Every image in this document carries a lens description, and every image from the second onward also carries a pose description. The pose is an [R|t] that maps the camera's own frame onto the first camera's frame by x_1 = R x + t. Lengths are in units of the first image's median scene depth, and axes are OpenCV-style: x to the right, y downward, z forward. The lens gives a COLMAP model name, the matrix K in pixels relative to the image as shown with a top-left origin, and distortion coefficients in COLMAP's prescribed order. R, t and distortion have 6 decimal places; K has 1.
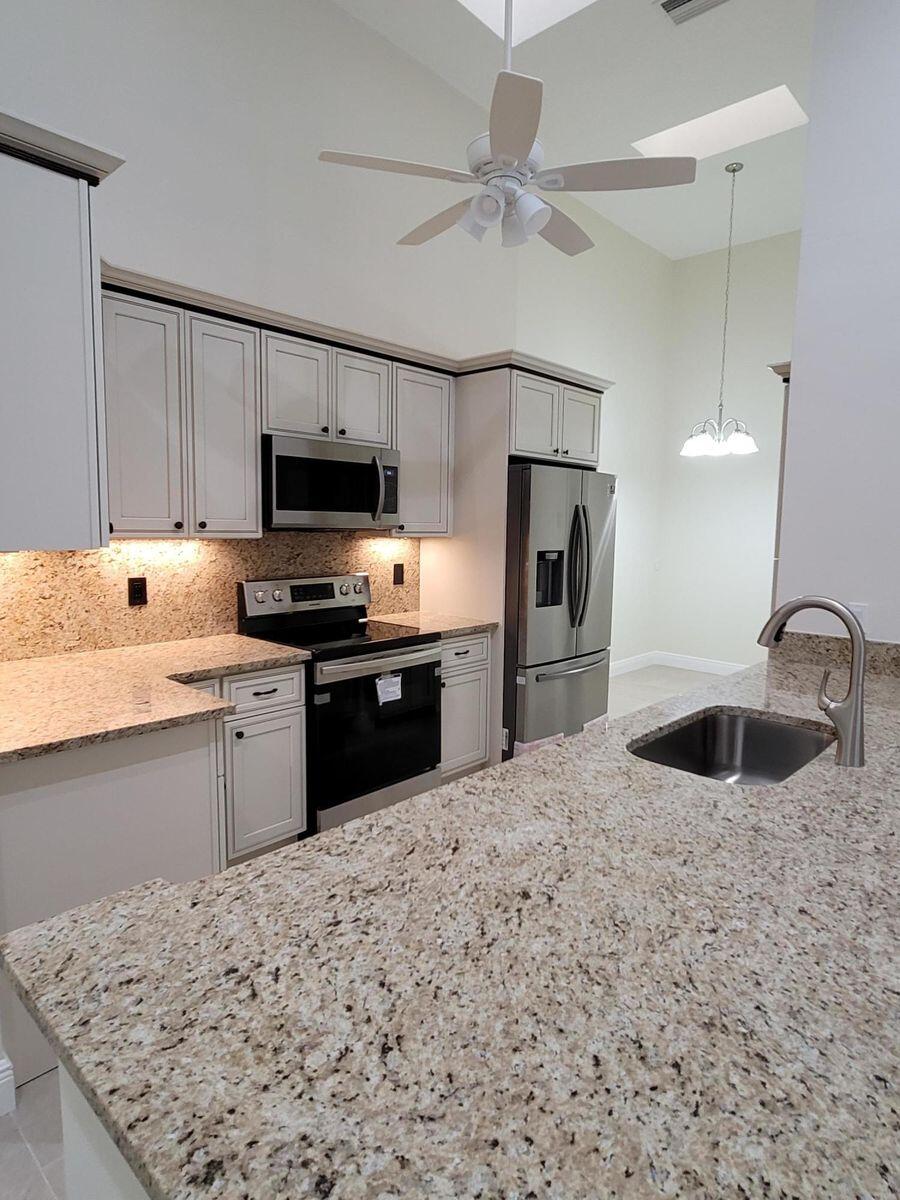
lens RADIAL K [[686.9, 0, 459.0], [0, 686.9, 598.4], [0, 0, 1]] dist [-0.004024, 0.000208]
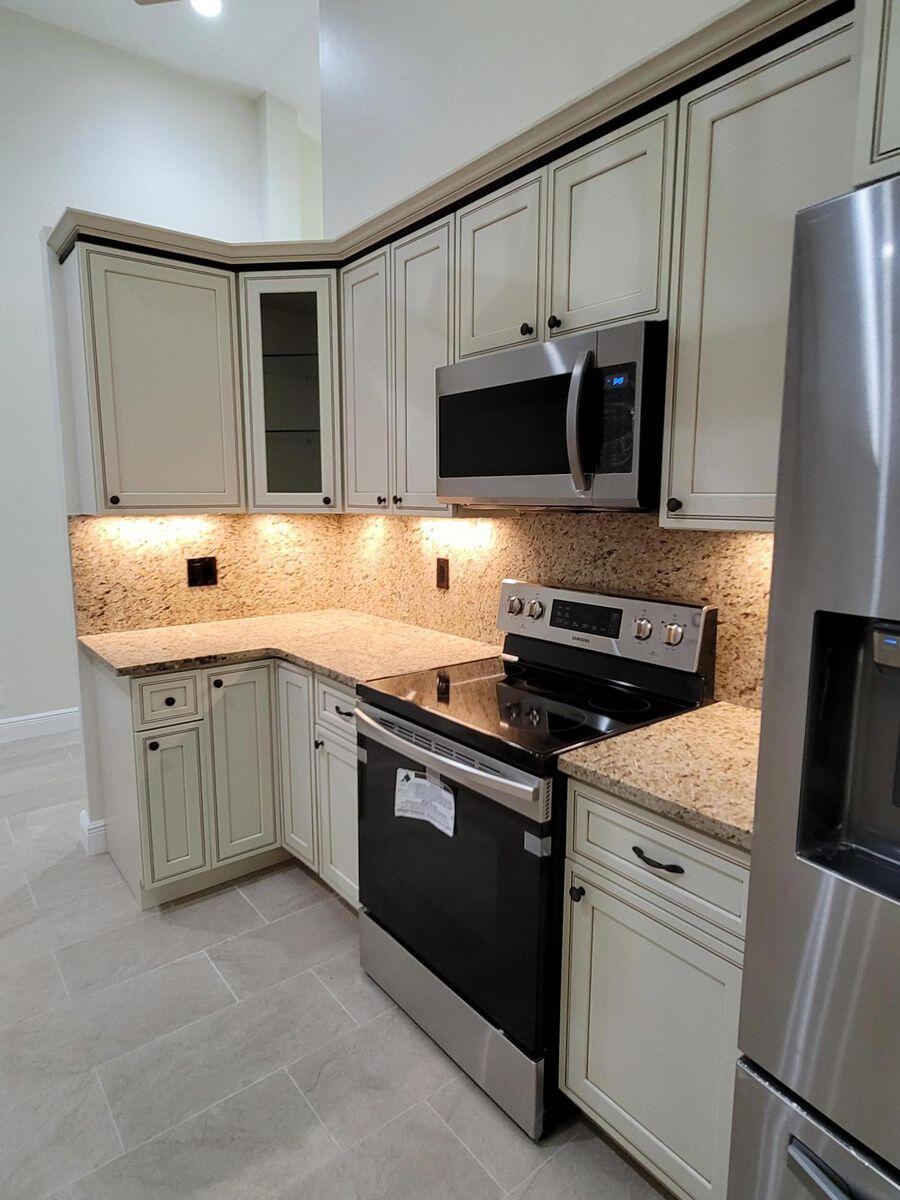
lens RADIAL K [[686.9, 0, 459.8], [0, 686.9, 596.3], [0, 0, 1]] dist [-0.004024, 0.000208]
pose [[-0.149618, 0.124471, -0.980878, 0.455949], [-0.115384, 0.983068, 0.142349, -0.121054], [0.981988, 0.134475, -0.132722, 1.218592]]
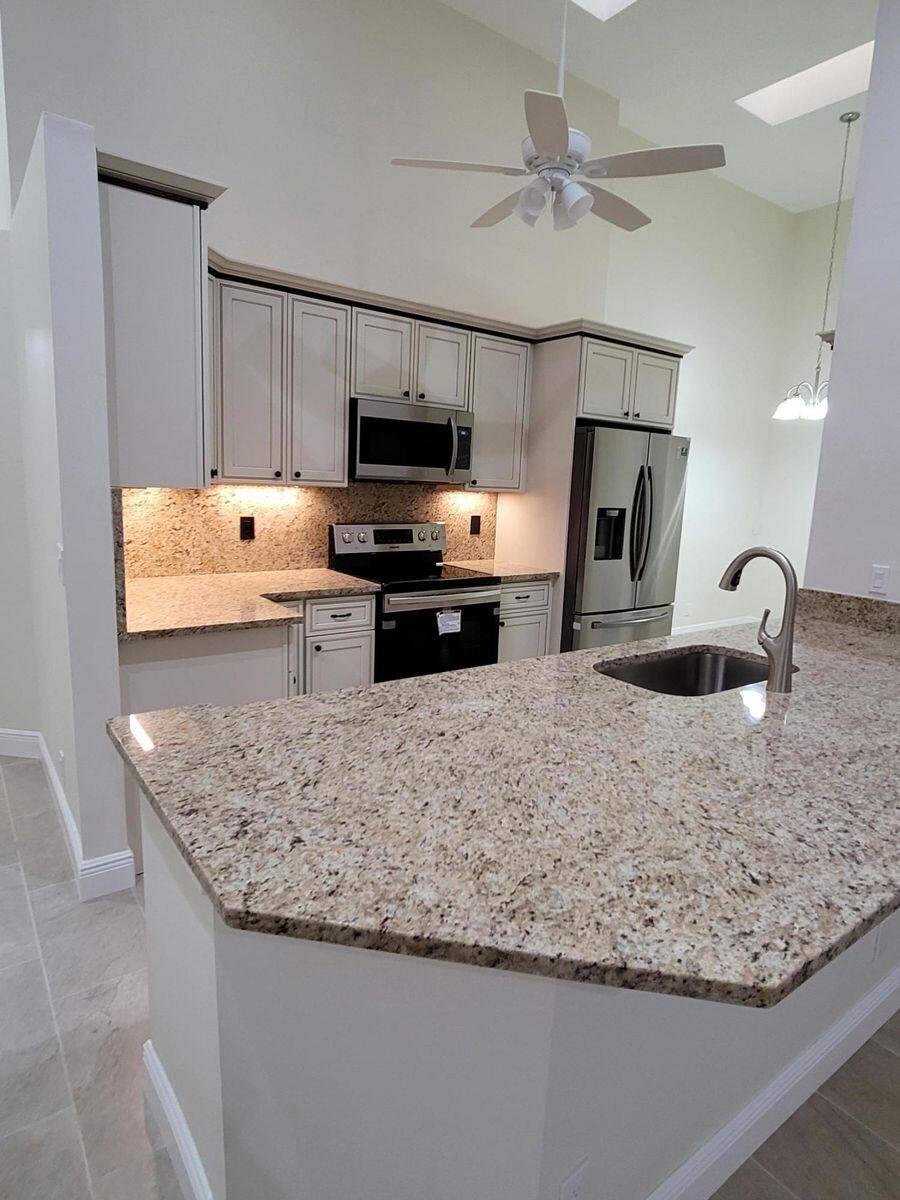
lens RADIAL K [[686.9, 0, 459.3], [0, 686.9, 594.9], [0, 0, 1]] dist [-0.004024, 0.000208]
pose [[0.981417, 0.057401, -0.183102, 0.139639], [-0.047741, 0.997247, 0.056744, 0.022200], [0.185855, -0.046948, 0.981455, -0.141500]]
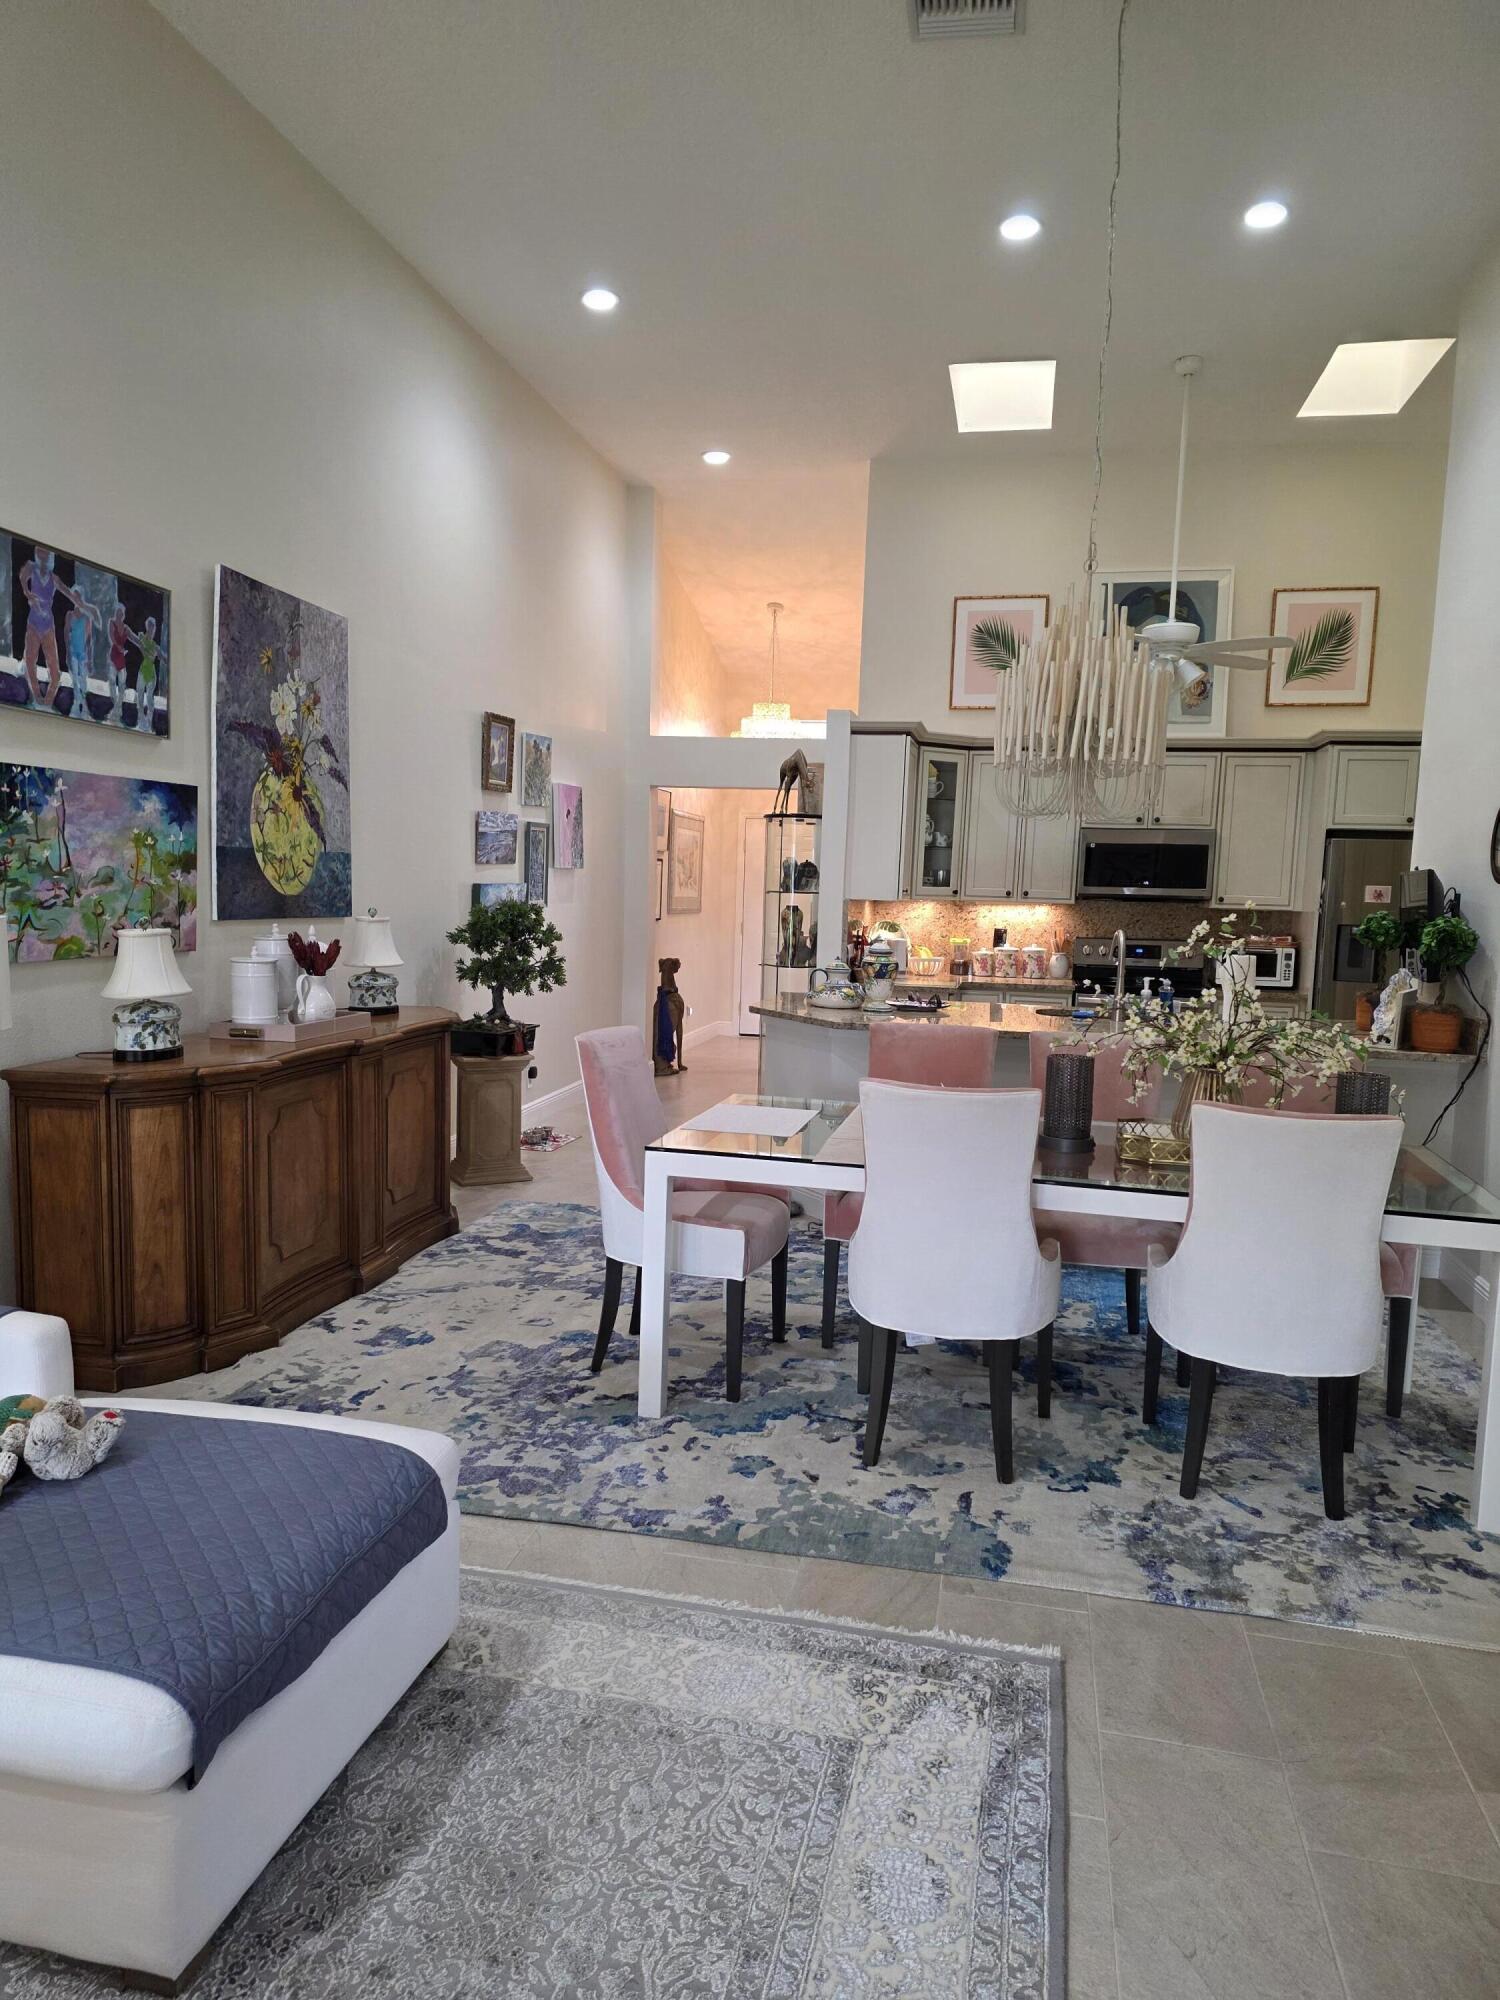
lens RADIAL K [[1321.8, 0, 745.8], [0, 1321.8, 1012.4], [0, 0, 1]] dist [0.078786, -0.049275]
pose [[0.499930, 0.086851, -0.861700, 1.808974], [-0.118900, 0.992421, 0.031045, 0.129533], [0.857865, 0.086936, 0.506467, -0.933001]]
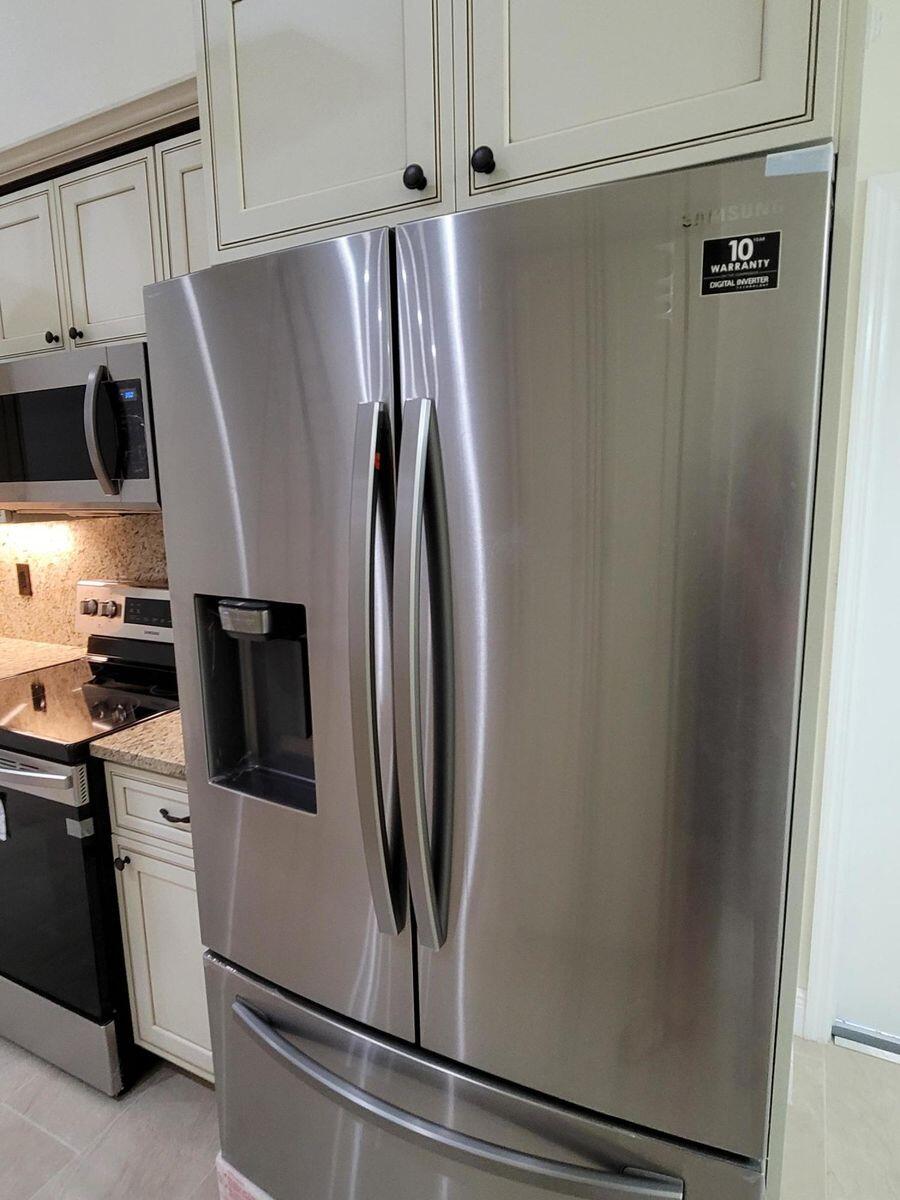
lens RADIAL K [[686.9, 0, 453.6], [0, 686.9, 597.7], [0, 0, 1]] dist [-0.004024, 0.000208]
pose [[0.273261, 0.136850, -0.952156, 0.551161], [-0.084033, 0.989441, 0.118091, -0.146235], [0.958262, 0.047743, 0.281875, 1.358516]]
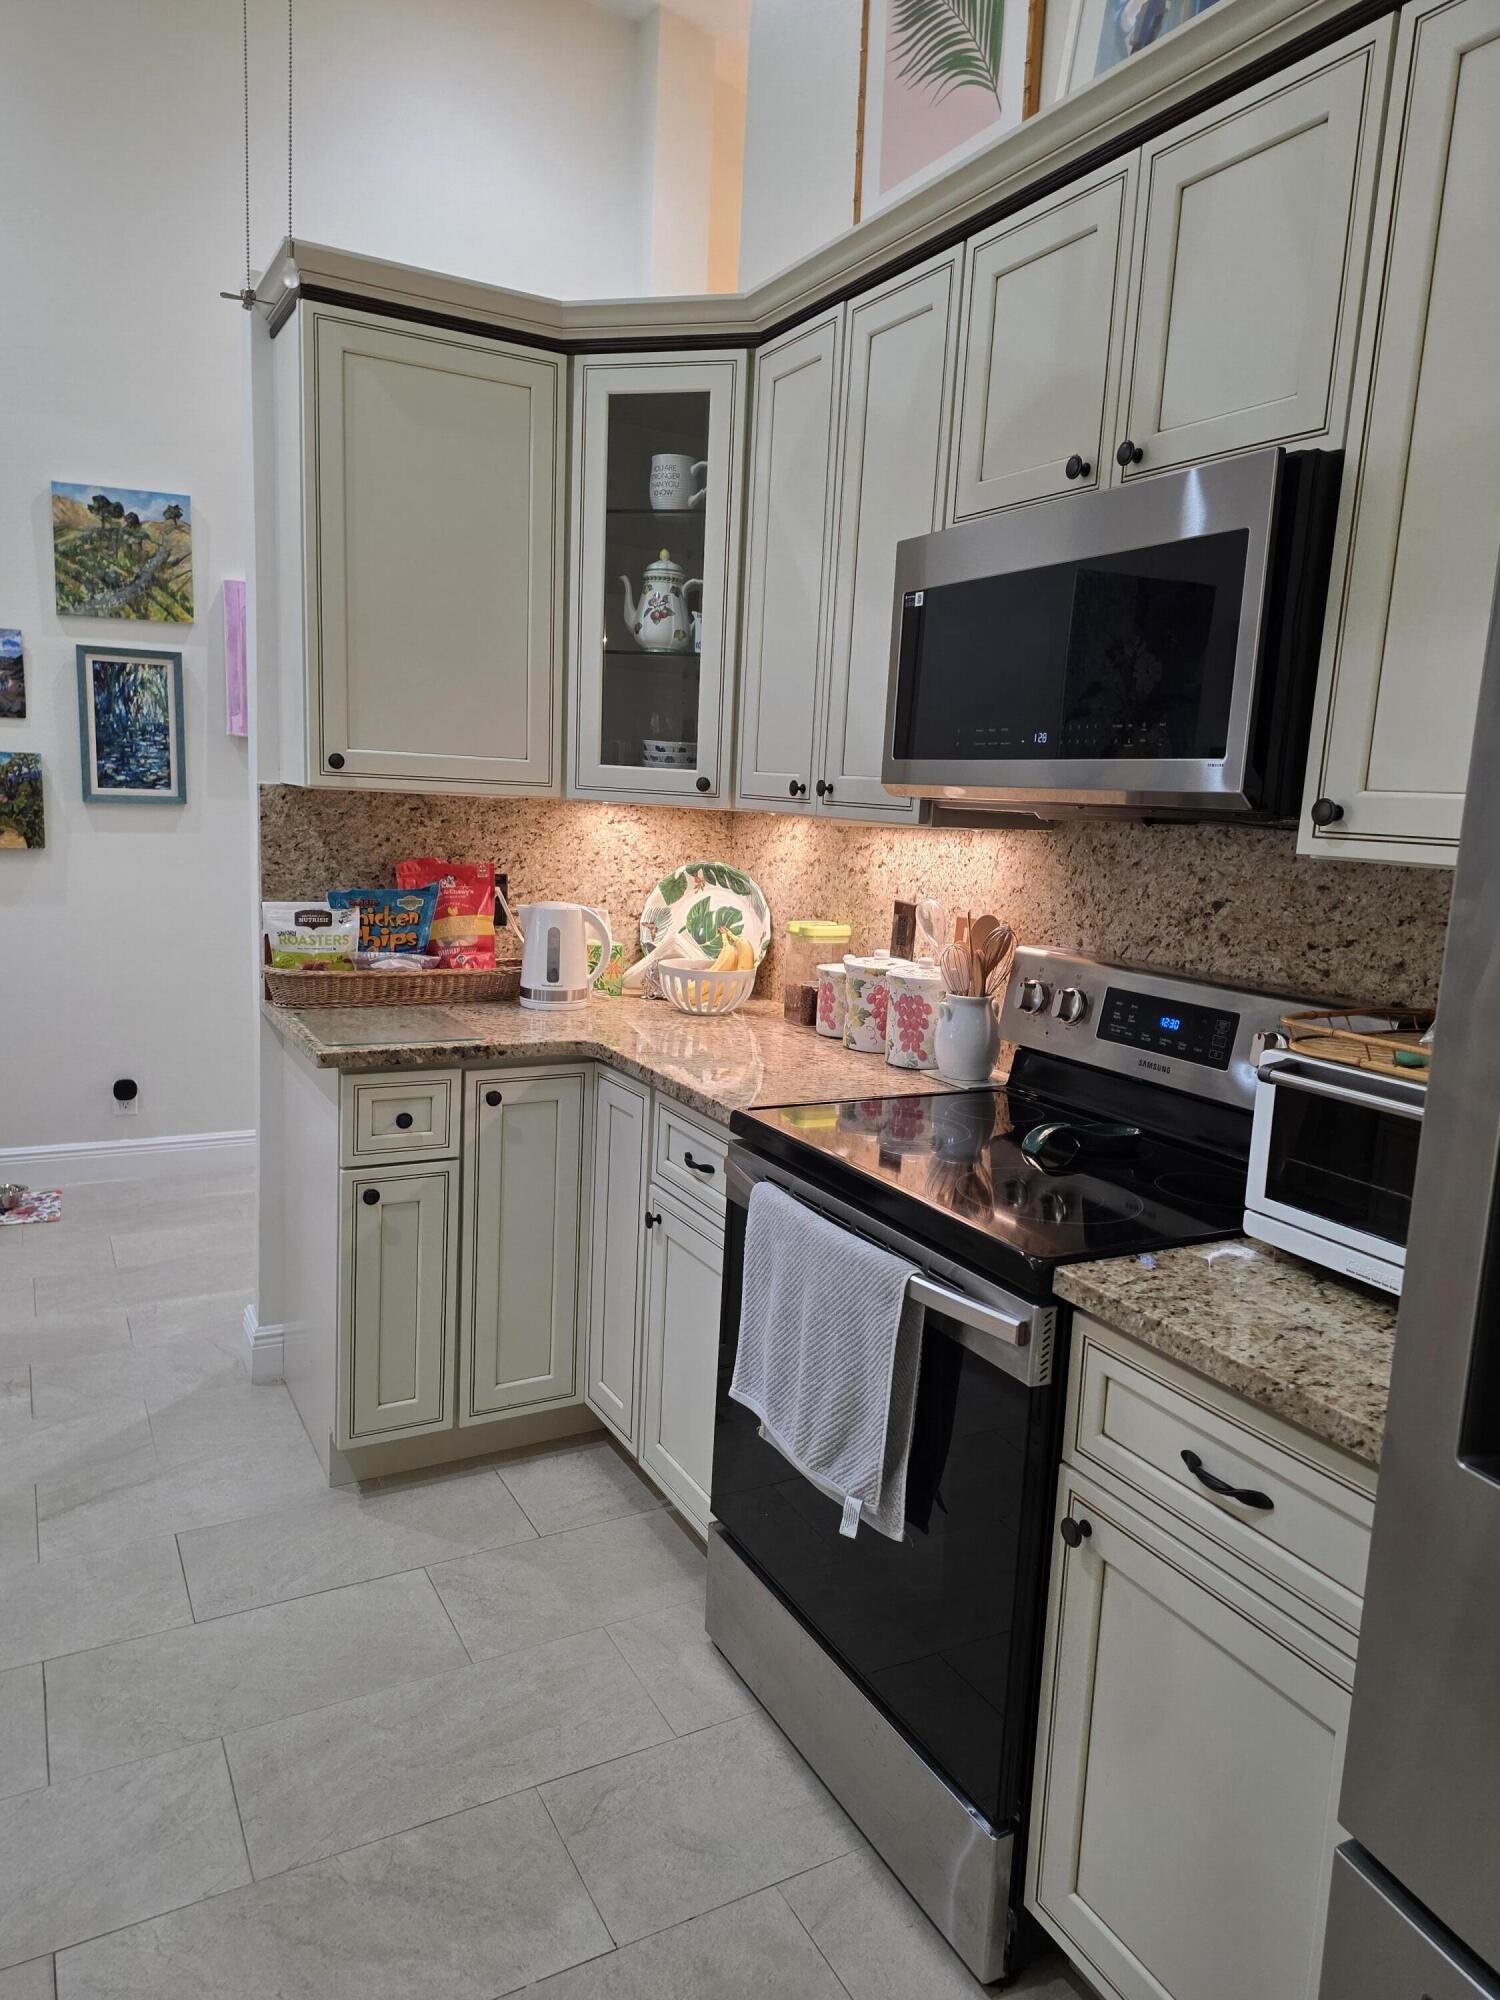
lens RADIAL K [[1321.8, 0, 763.2], [0, 1321.8, 995.3], [0, 0, 1]] dist [0.078786, -0.049275]
pose [[-0.315118, 0.114895, -0.942072, 0.485946], [-0.161646, 0.971643, 0.172571, -0.119120], [0.935185, 0.206662, -0.287610, 1.259964]]
